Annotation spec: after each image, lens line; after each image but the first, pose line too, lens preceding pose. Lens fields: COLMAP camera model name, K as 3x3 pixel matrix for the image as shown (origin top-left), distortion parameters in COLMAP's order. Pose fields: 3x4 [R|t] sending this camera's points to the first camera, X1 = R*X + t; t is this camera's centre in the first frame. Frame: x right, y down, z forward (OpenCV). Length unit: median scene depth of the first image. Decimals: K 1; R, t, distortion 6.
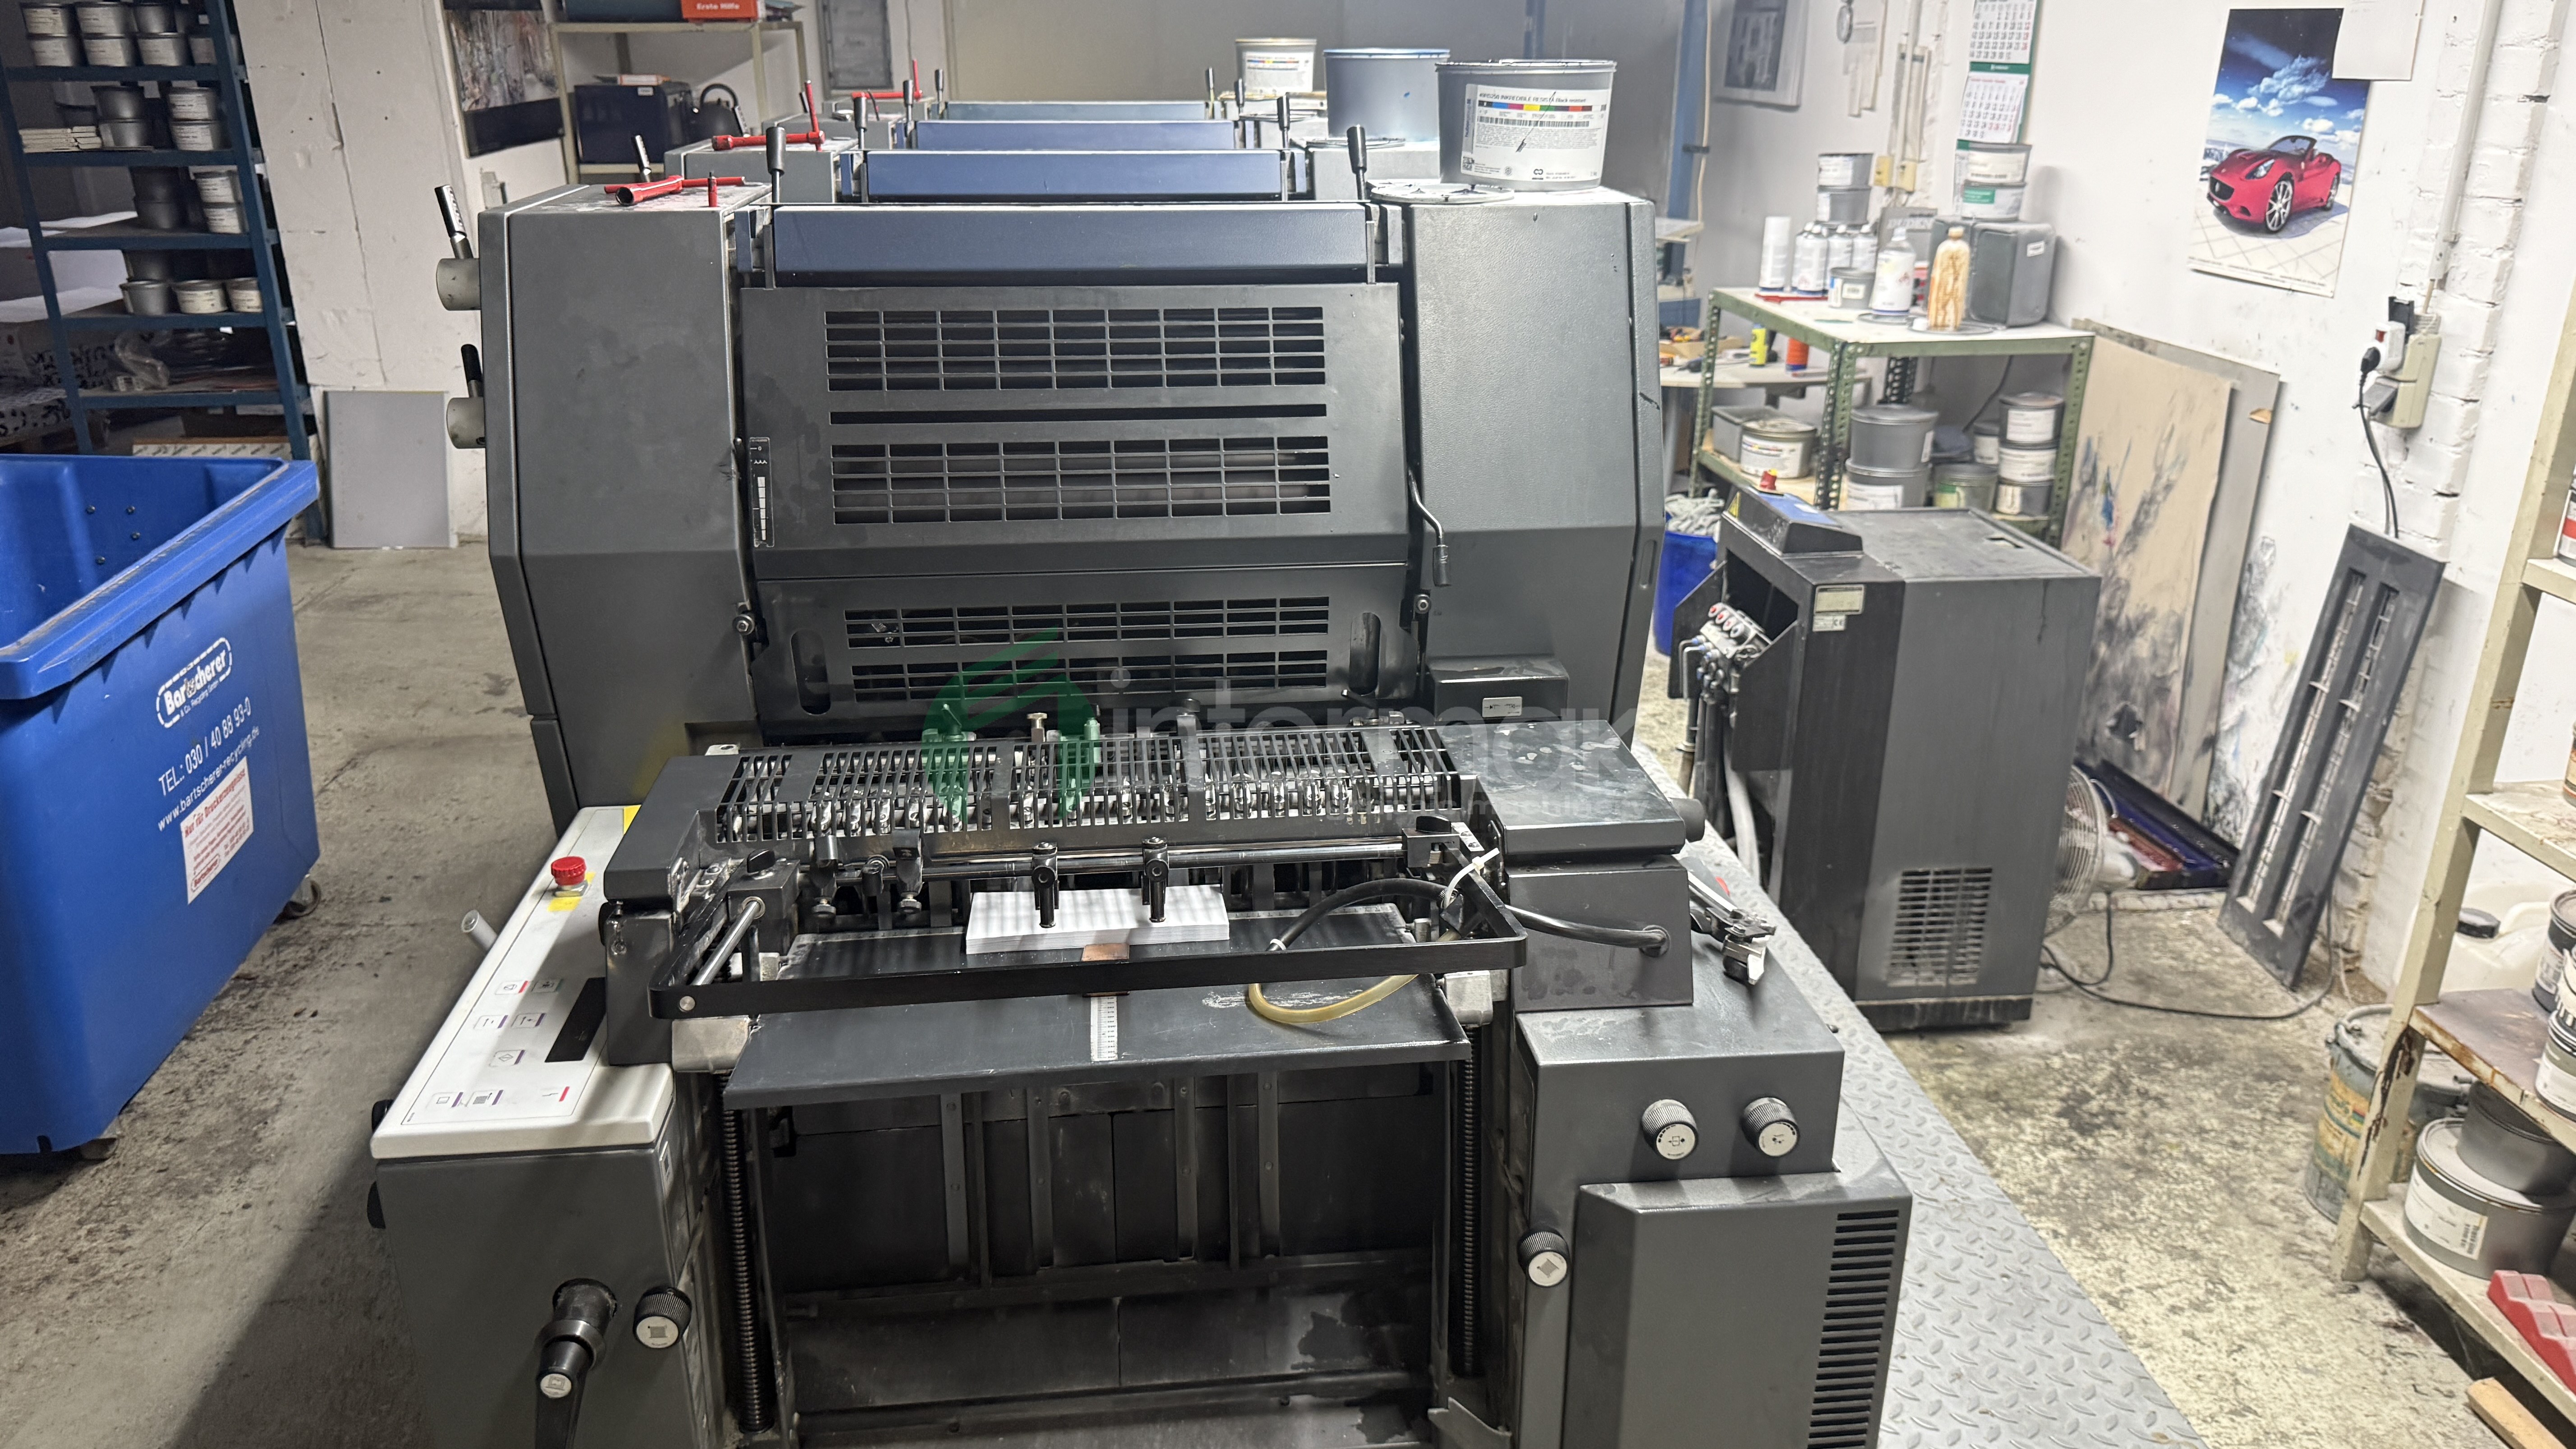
lens RADIAL K [[1828.2, 0, 1304.8], [0, 1828.2, 725.3], [0, 0, 1]] dist [0.046964, -0.060763]
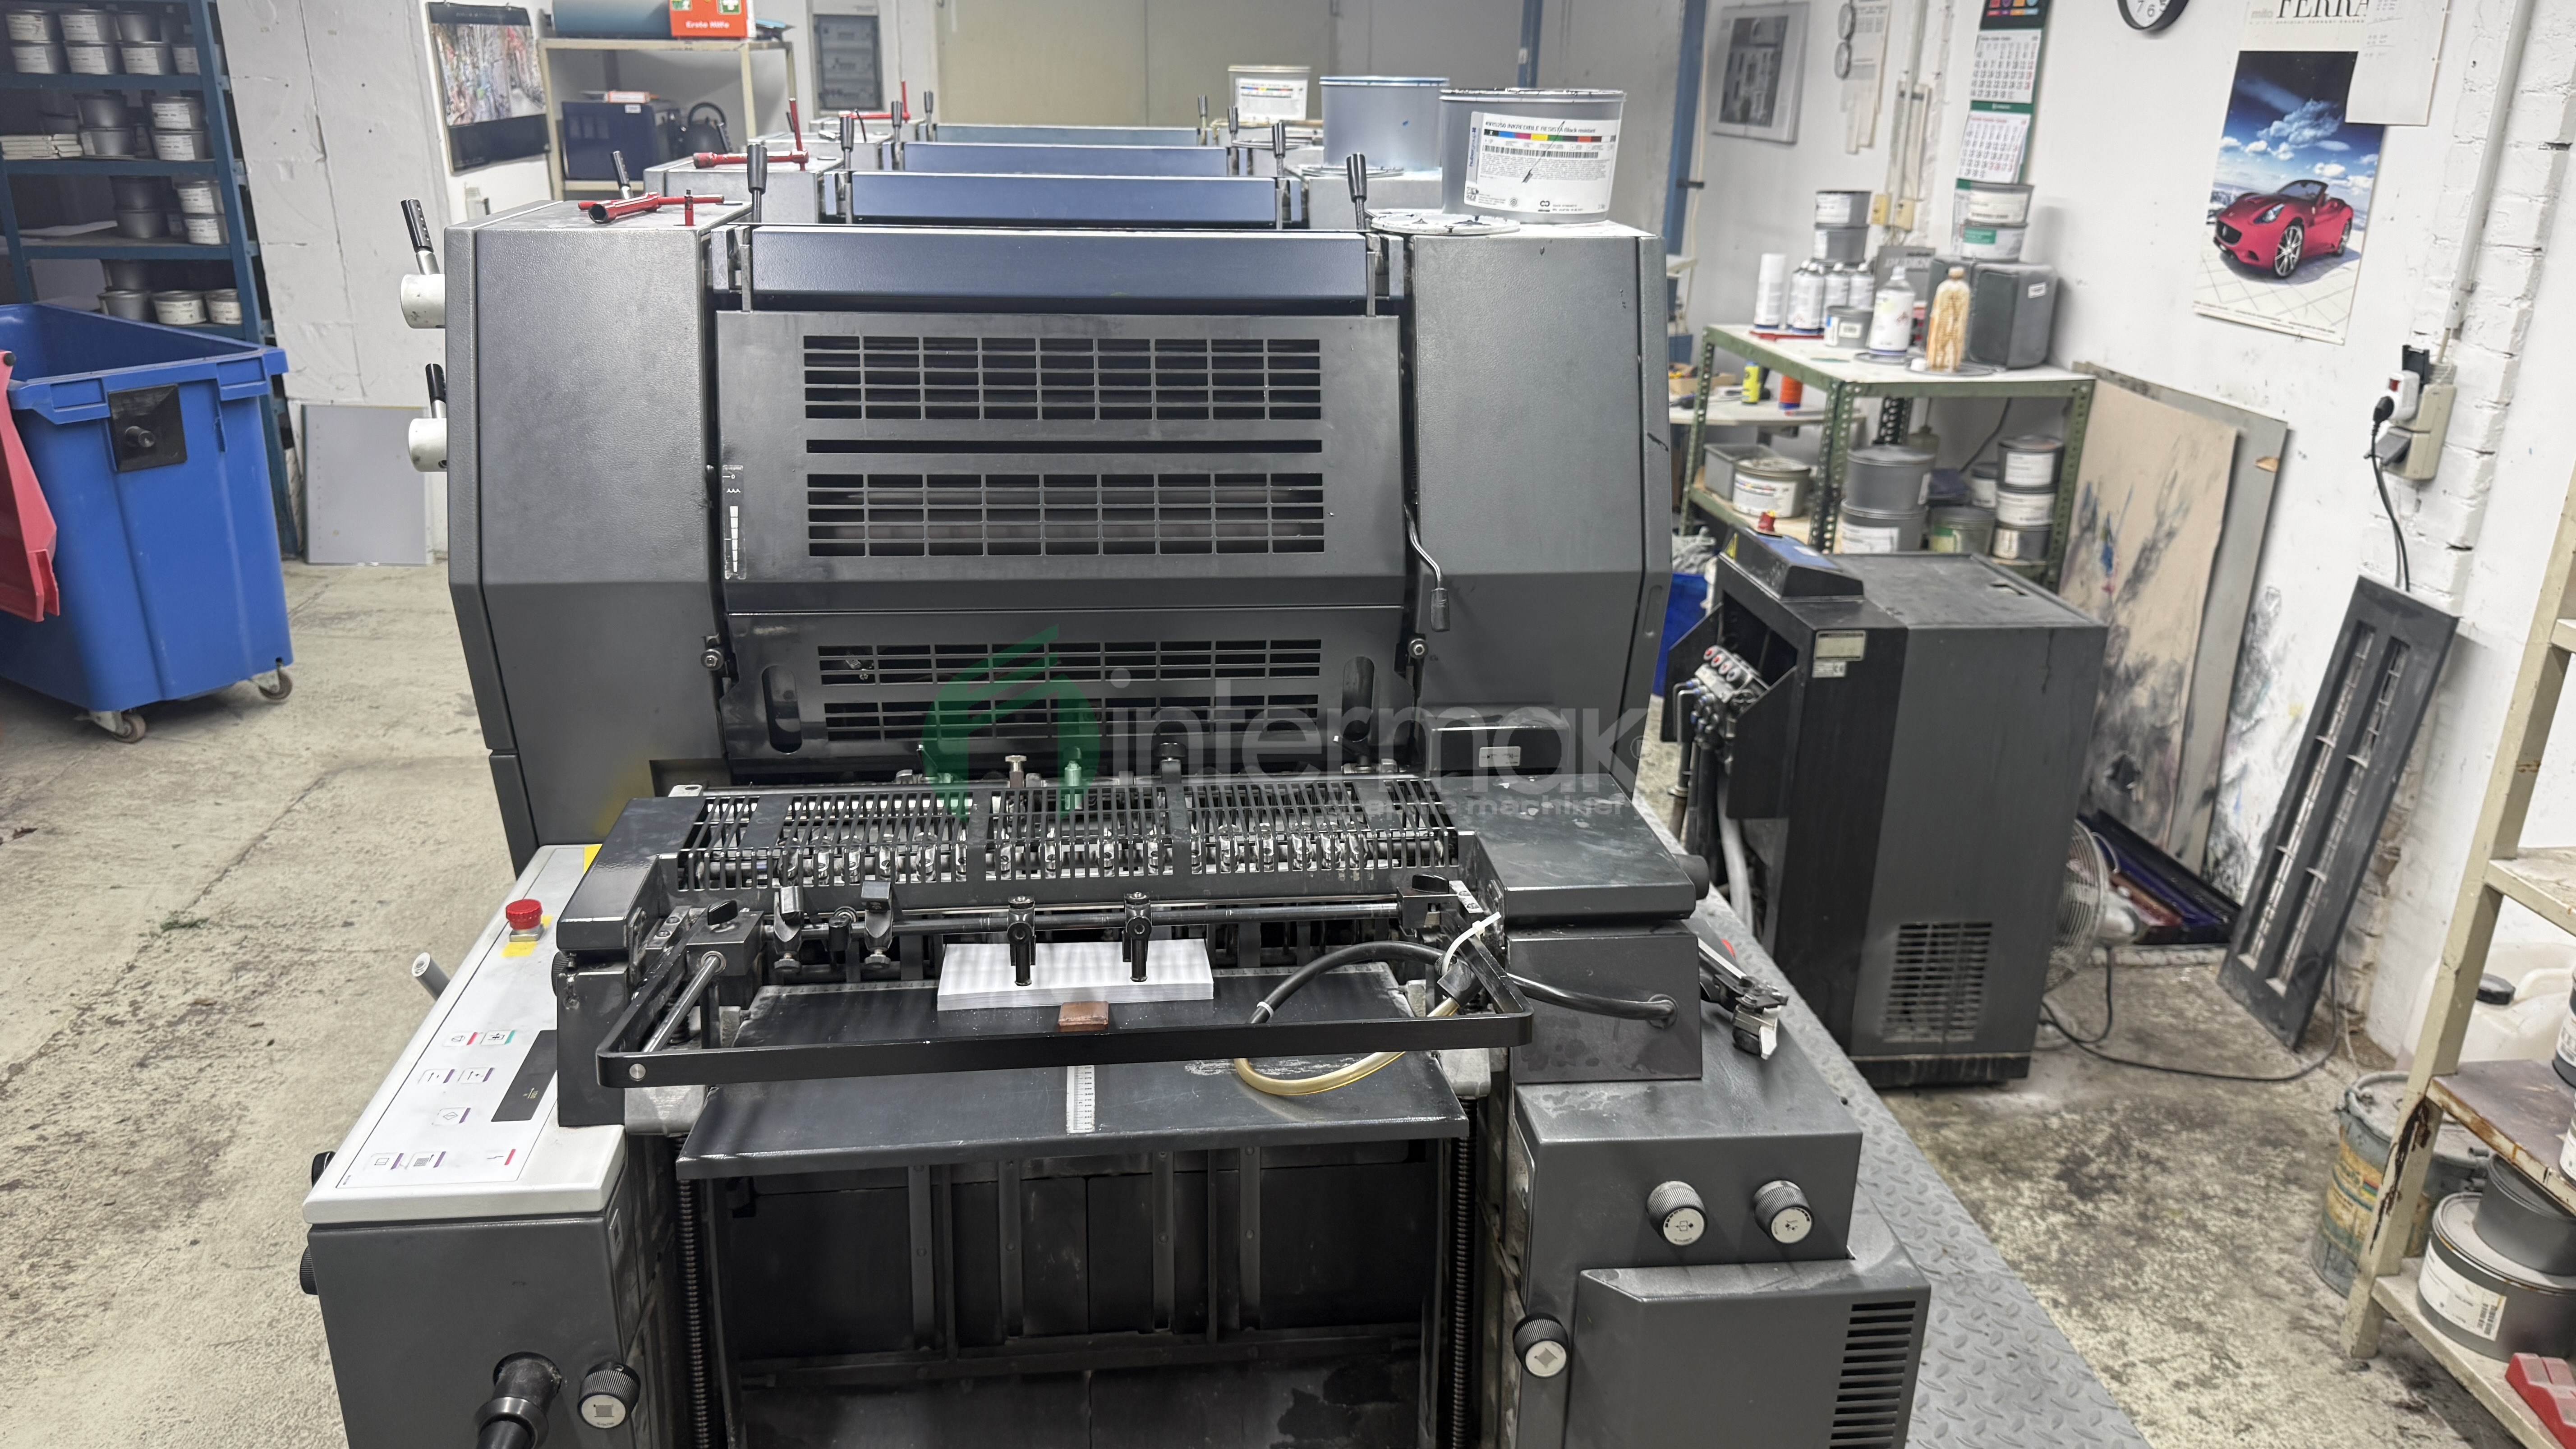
lens RADIAL K [[1828.2, 0, 1283.1], [0, 1828.2, 732.5], [0, 0, 1]] dist [0.046964, -0.060763]
pose [[0.999864, 0.016468, -0.000252, -0.003084], [-0.016469, 0.999806, -0.010819, -0.005494], [0.000074, 0.010821, 0.999941, 0.019671]]
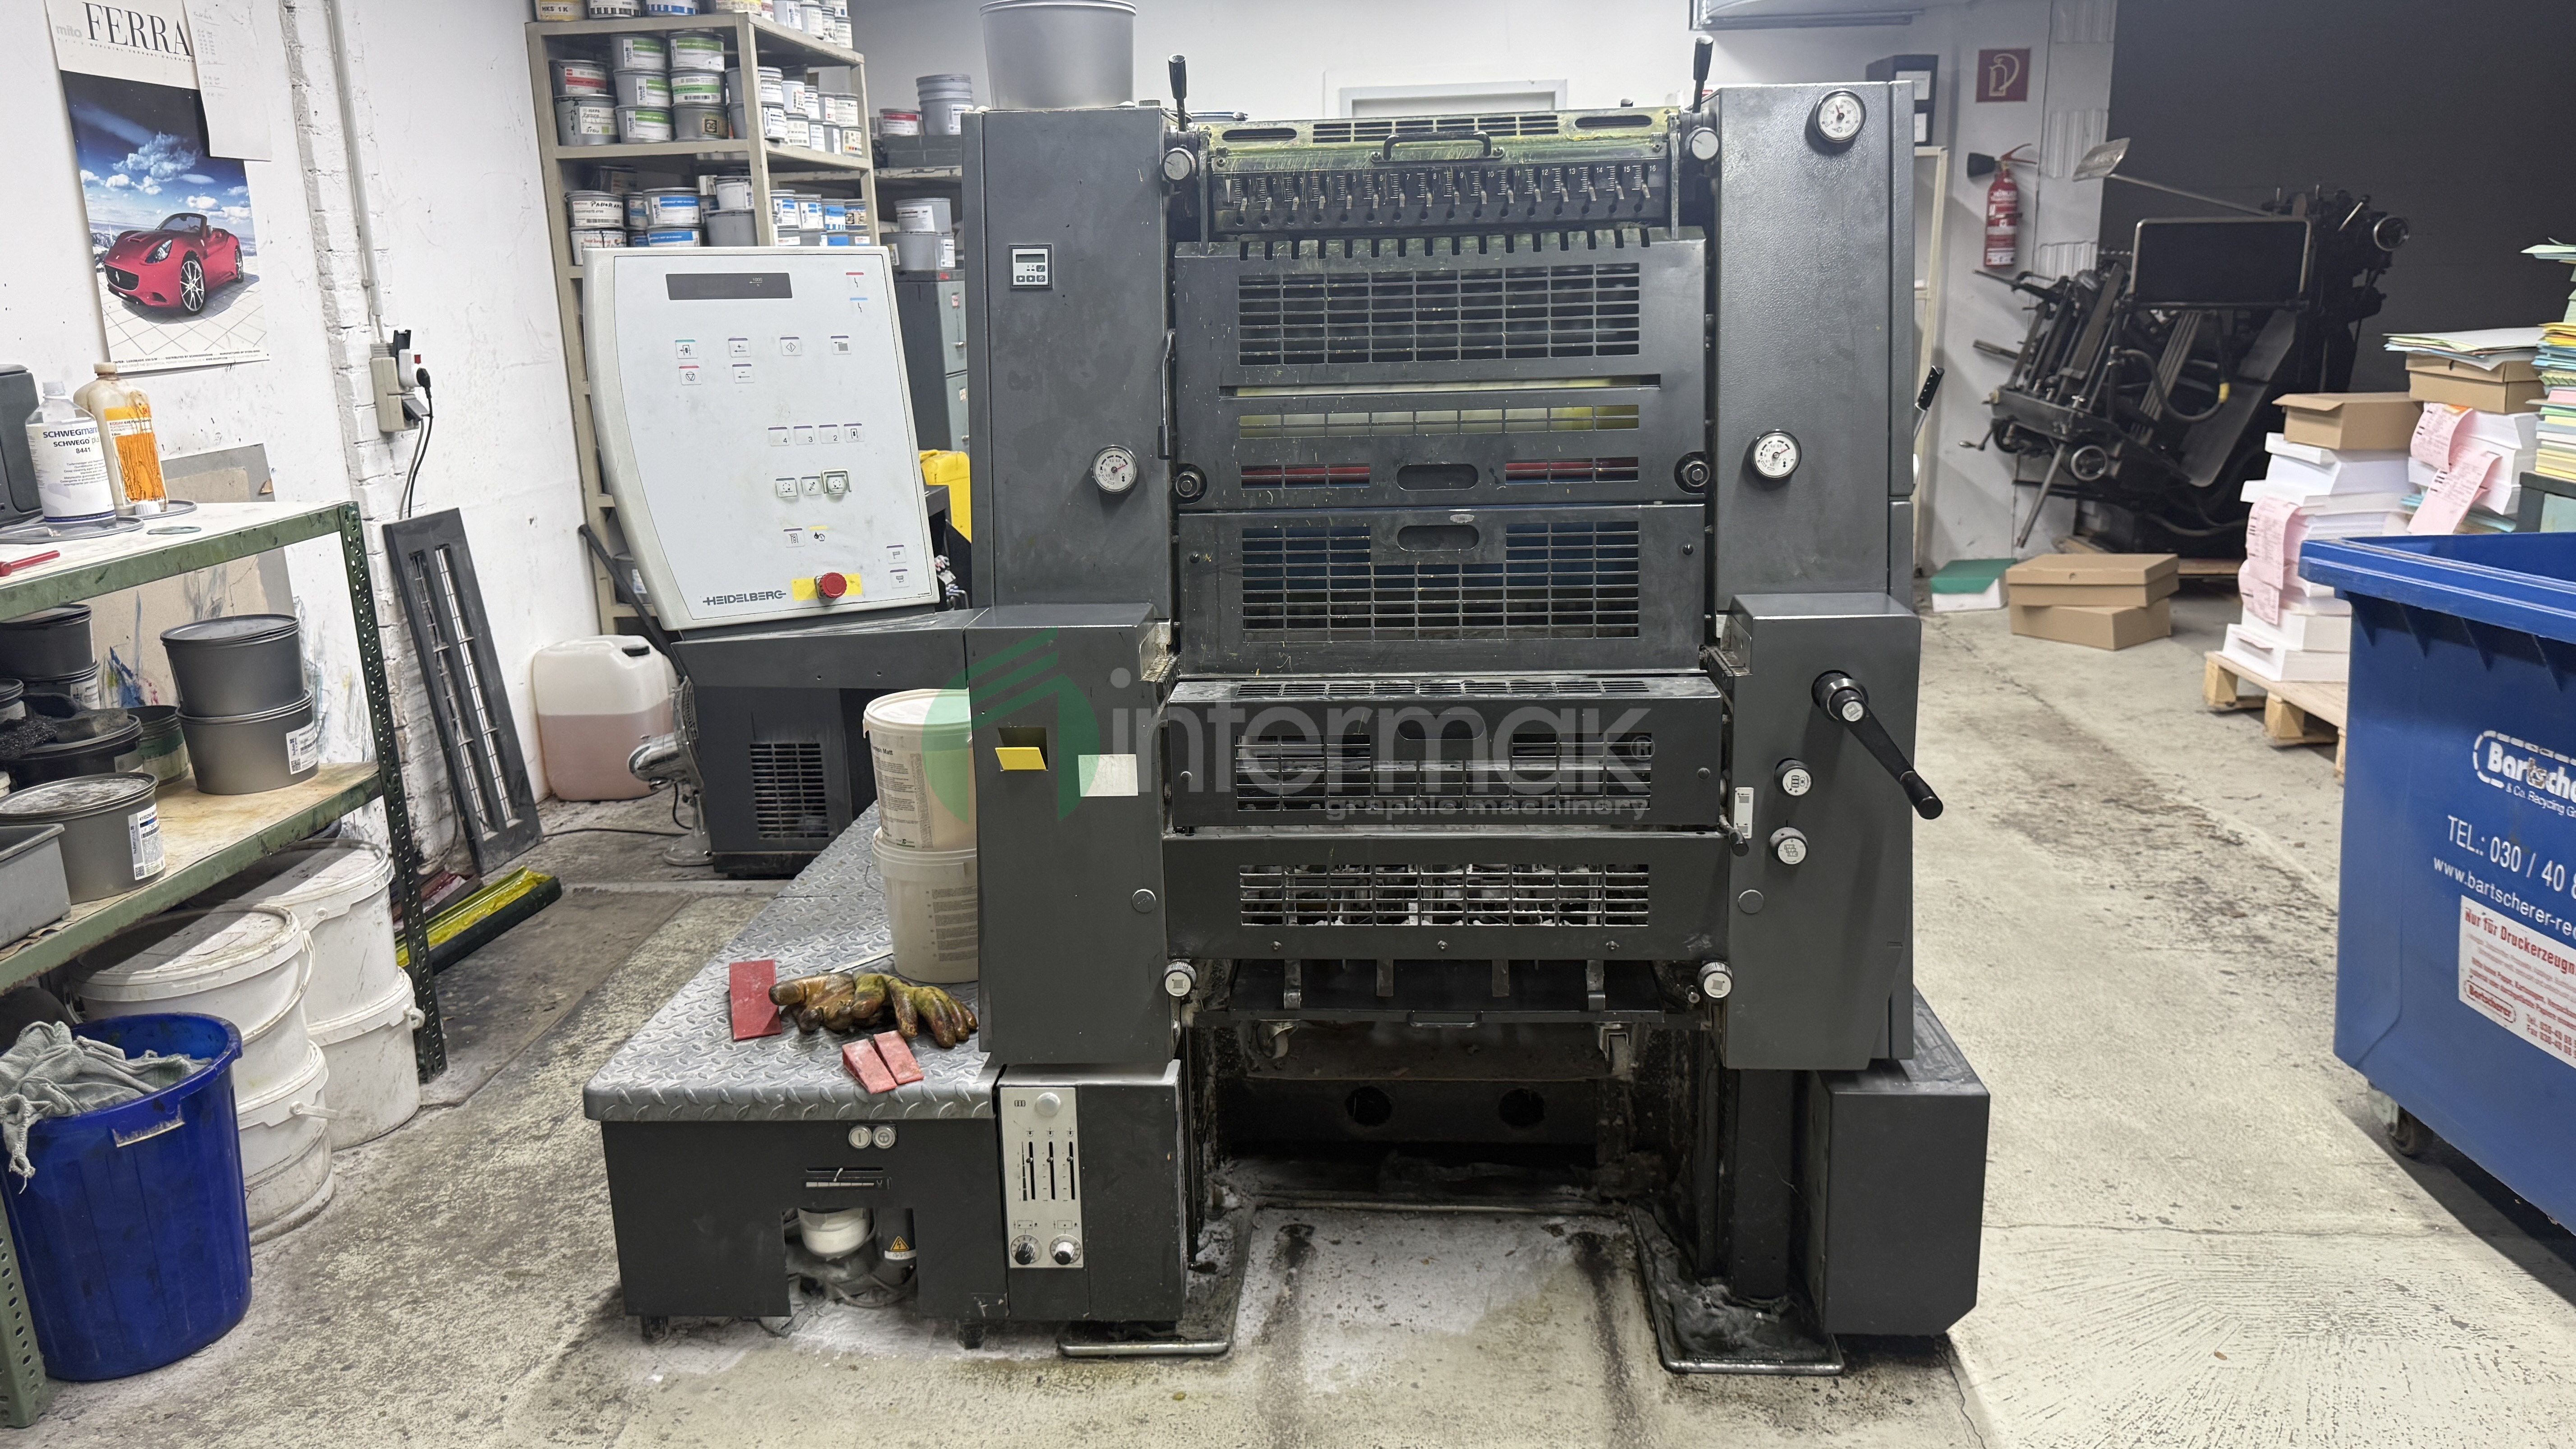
lens RADIAL K [[1828.2, 0, 1290.7], [0, 1828.2, 716.5], [0, 0, 1]] dist [0.046964, -0.060763]
pose [[-0.983087, -0.019241, 0.182128, -0.216831], [0.088347, 0.821280, 0.563644, -0.592466], [-0.160423, 0.570201, -0.805689, 1.822700]]
